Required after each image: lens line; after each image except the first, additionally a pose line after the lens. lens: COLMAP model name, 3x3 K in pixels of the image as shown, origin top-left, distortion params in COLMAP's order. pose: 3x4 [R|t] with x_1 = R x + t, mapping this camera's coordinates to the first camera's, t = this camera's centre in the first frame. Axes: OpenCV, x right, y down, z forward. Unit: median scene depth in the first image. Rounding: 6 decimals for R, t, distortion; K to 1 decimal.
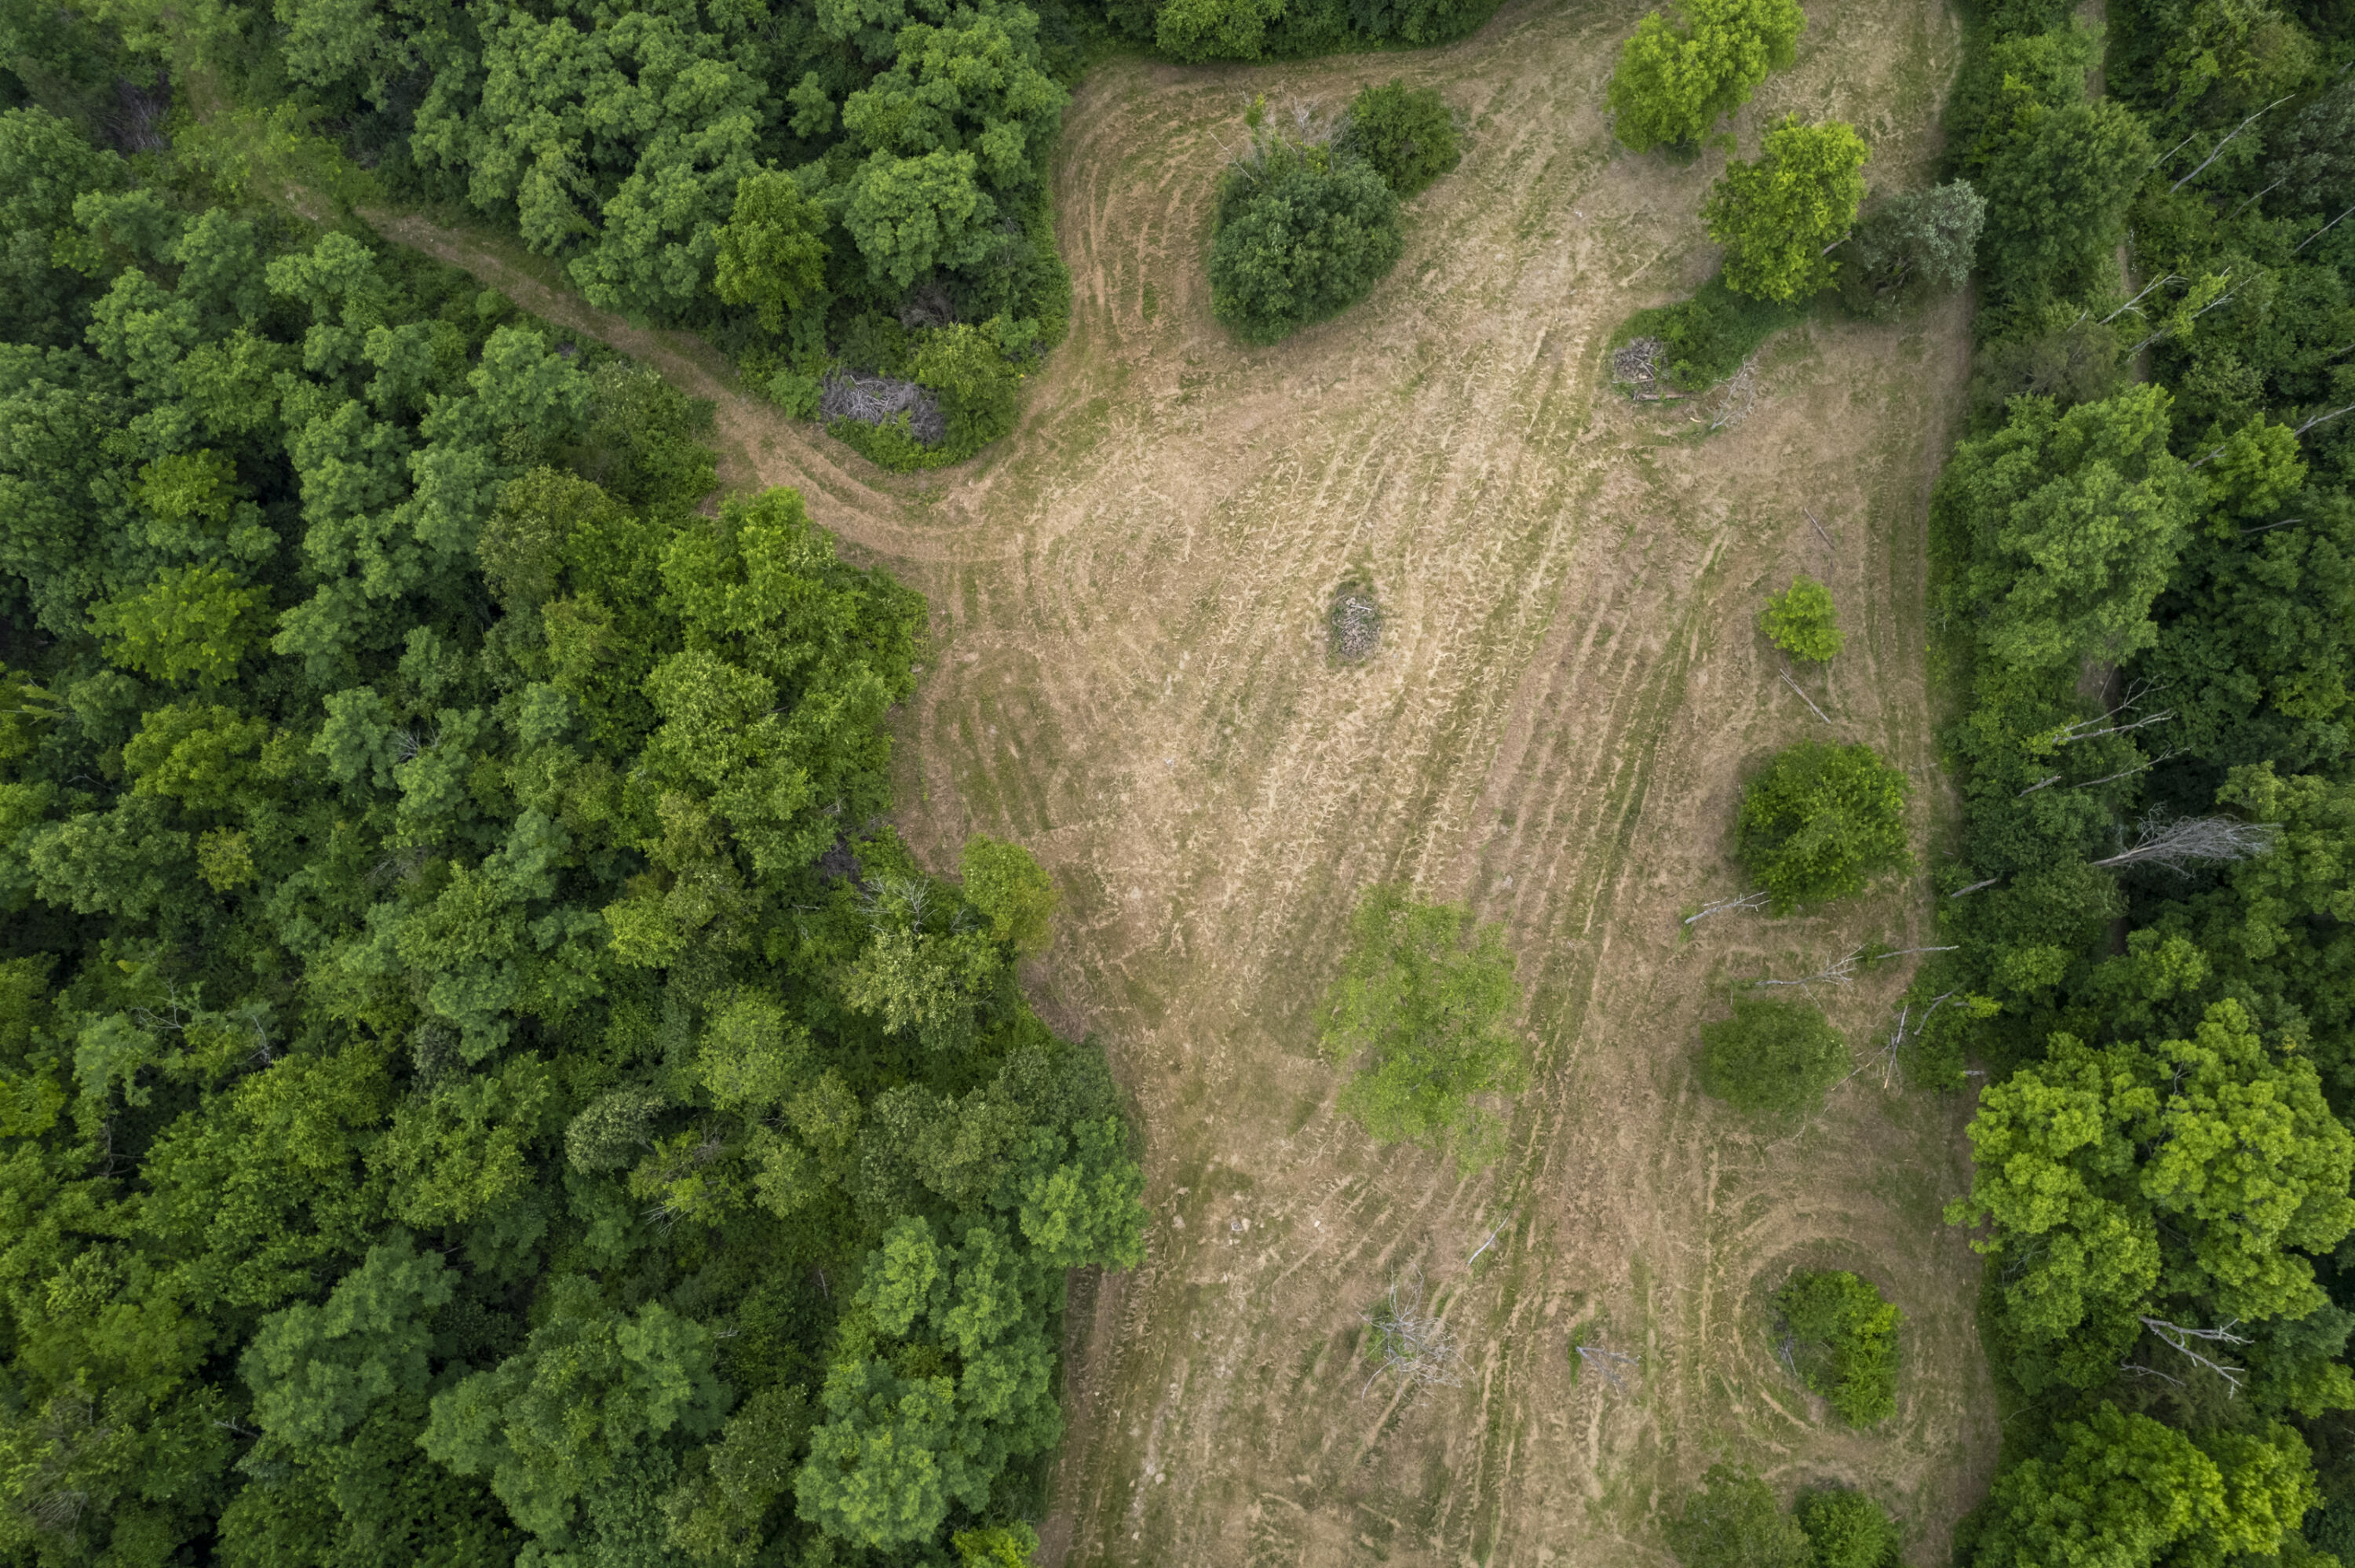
lens RADIAL K [[1498.8, 0, 1177.7], [0, 1498.8, 807.4], [0, 0, 1]] dist [-0.087073, 0.077031]
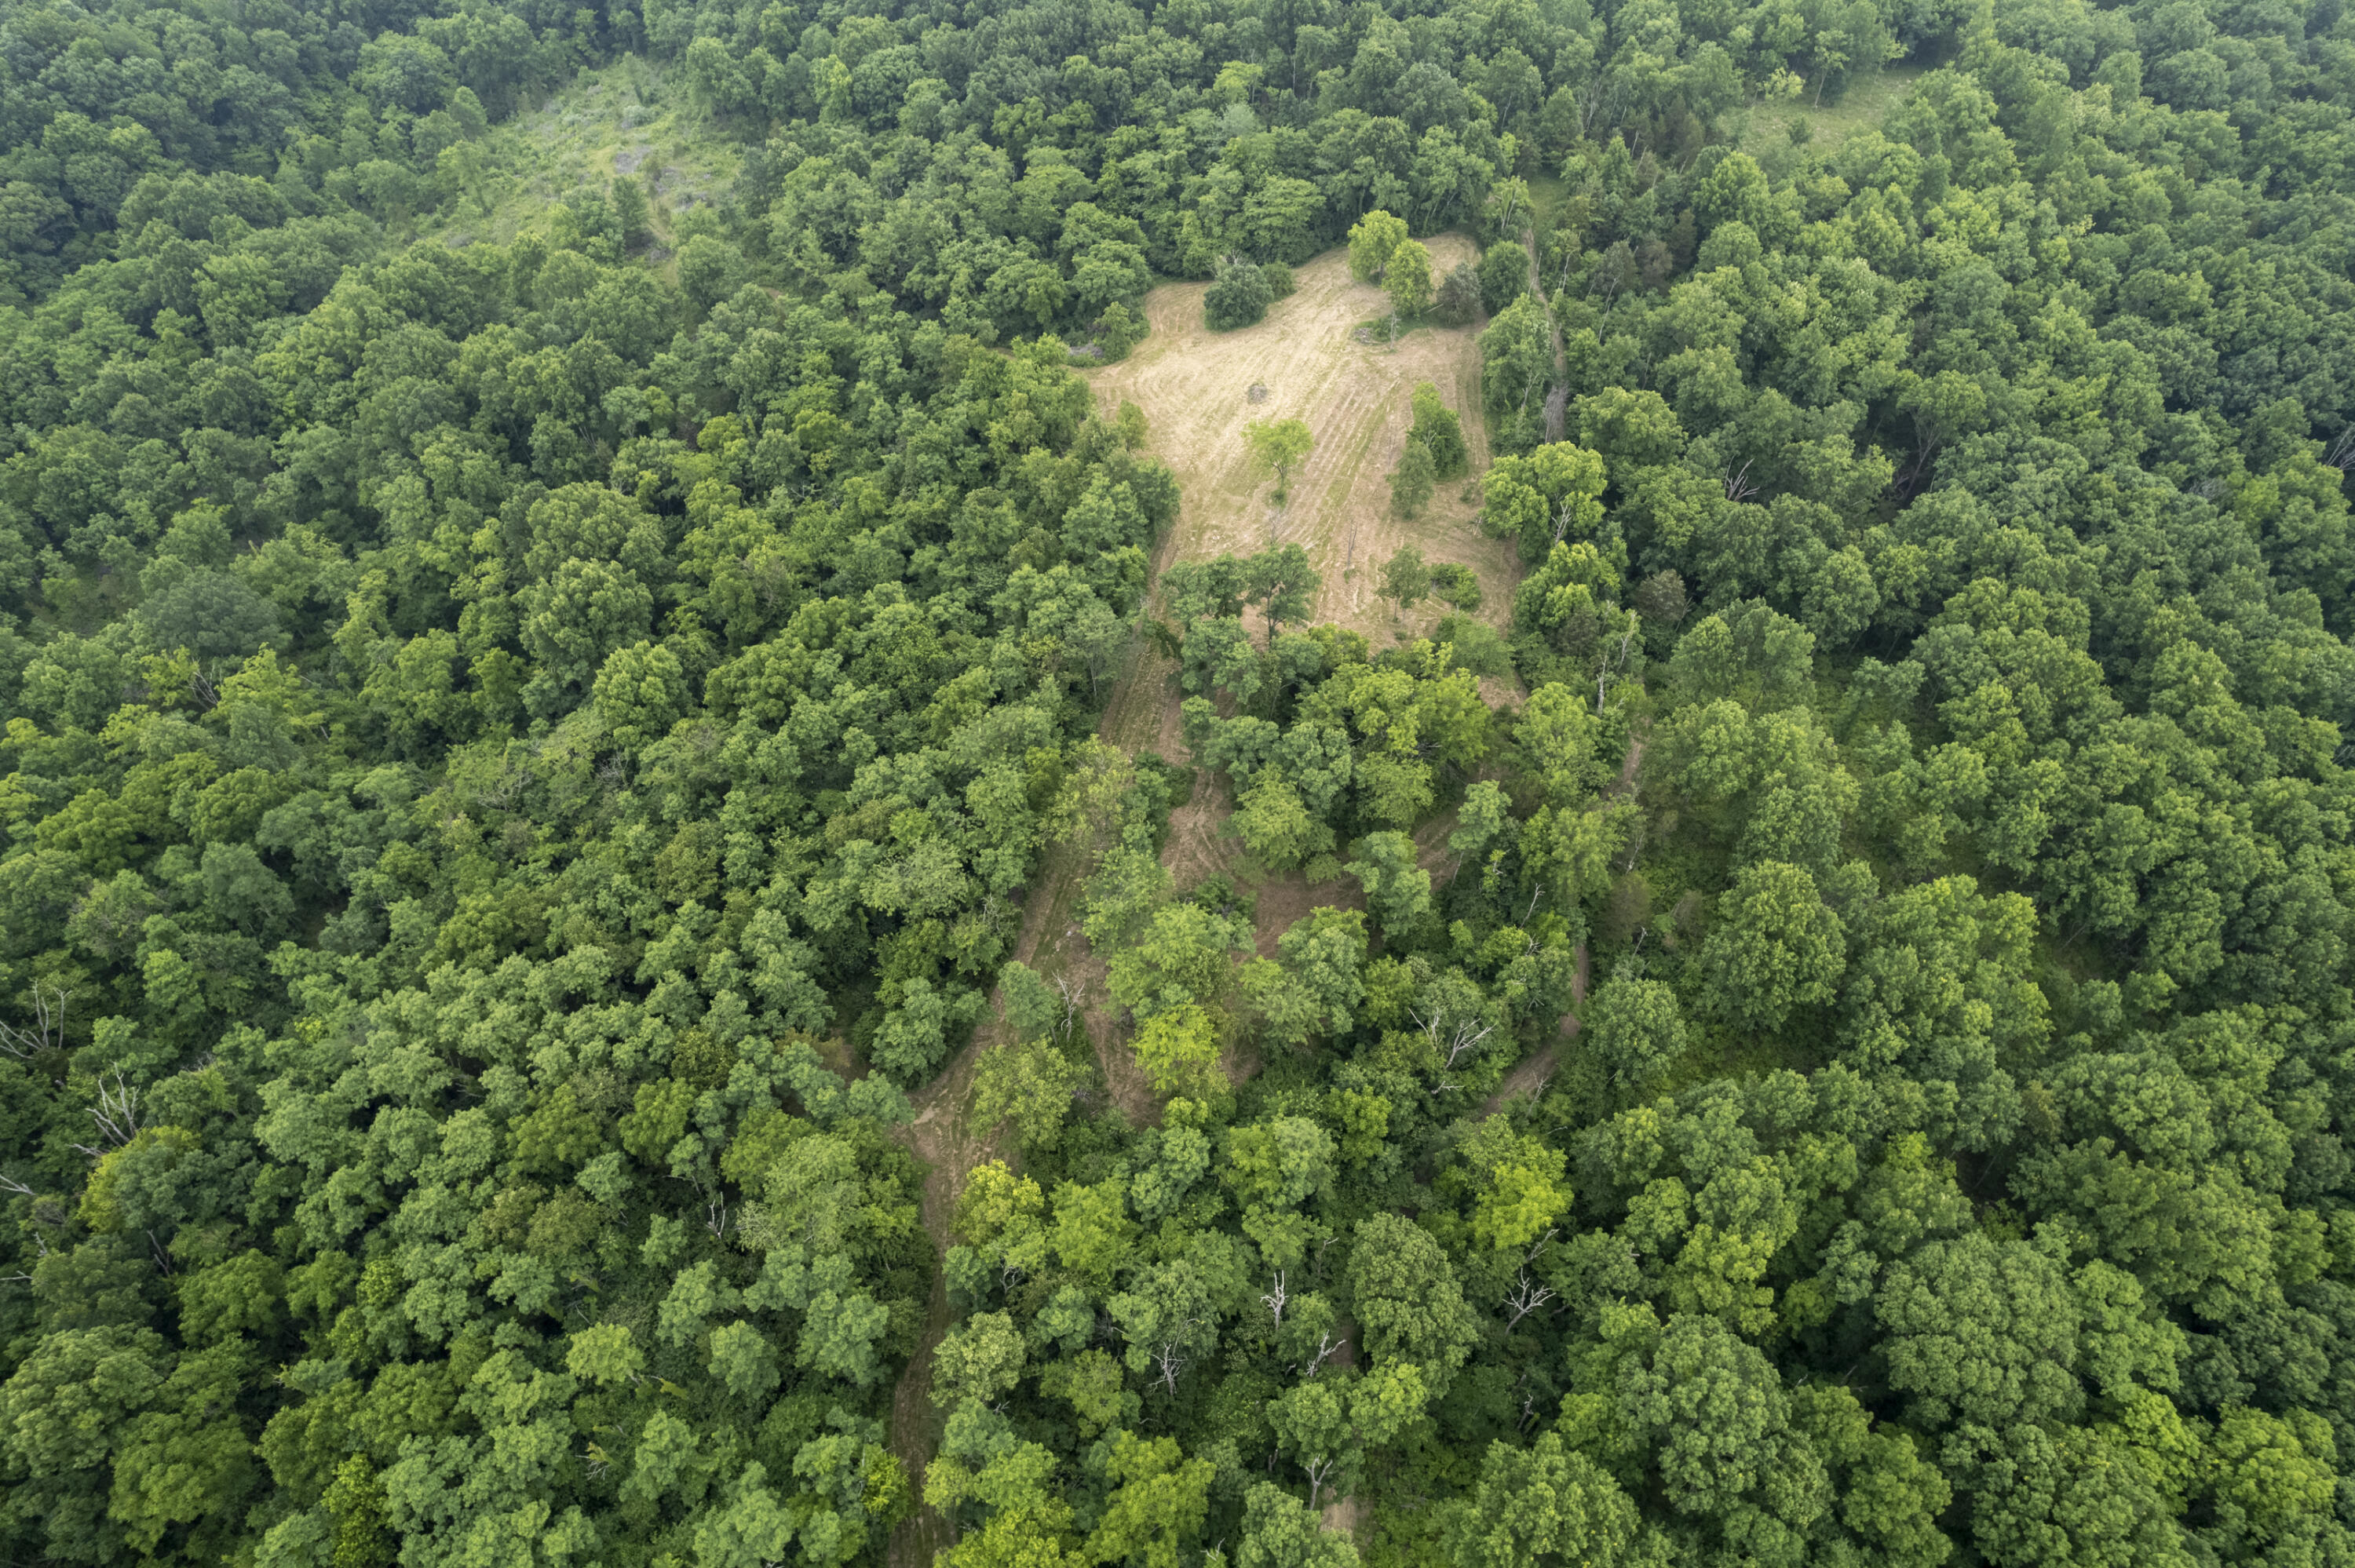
lens RADIAL K [[1498.8, 0, 1177.7], [0, 1498.8, 807.4], [0, 0, 1]] dist [-0.087073, 0.077031]
pose [[0.999934, 0.008423, 0.007822, -0.040535], [-0.003758, 0.882618, -0.470076, 1.780902], [-0.010864, 0.470015, 0.882592, -1.007520]]
